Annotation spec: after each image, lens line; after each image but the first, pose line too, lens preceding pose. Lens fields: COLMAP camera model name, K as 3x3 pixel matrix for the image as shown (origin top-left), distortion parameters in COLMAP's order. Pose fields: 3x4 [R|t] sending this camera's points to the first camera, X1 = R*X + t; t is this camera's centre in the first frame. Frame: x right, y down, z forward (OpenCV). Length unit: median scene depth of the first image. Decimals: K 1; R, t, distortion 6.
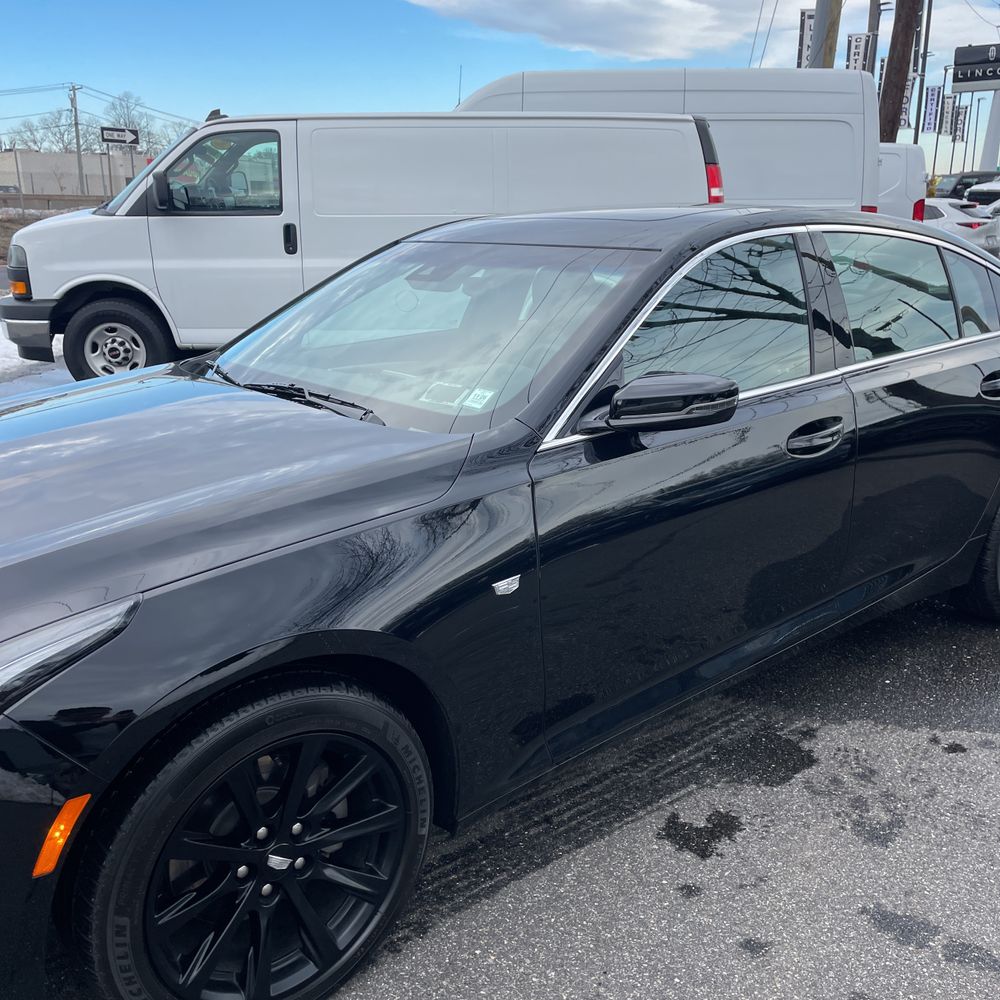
lens RADIAL K [[990.1, 0, 497.9], [0, 990.1, 487.8], [0, 0, 1]] dist [0.087164, -0.113739]
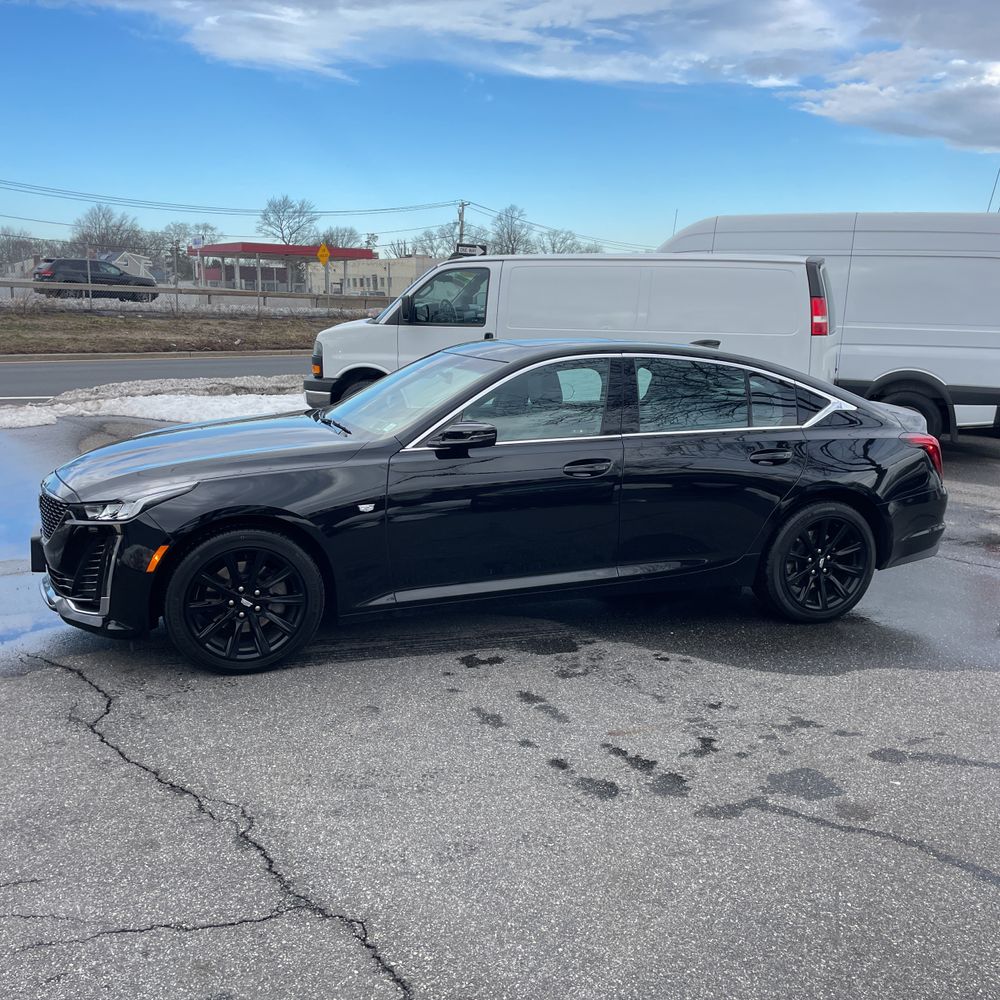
lens RADIAL K [[1011.7, 0, 501.5], [0, 1011.7, 499.2], [0, 0, 1]] dist [0.118582, -0.170772]
pose [[0.936035, 0.092521, -0.339527, 0.838454], [-0.121942, 0.990319, -0.066318, 0.154139], [0.330104, 0.103479, 0.938256, -0.809640]]
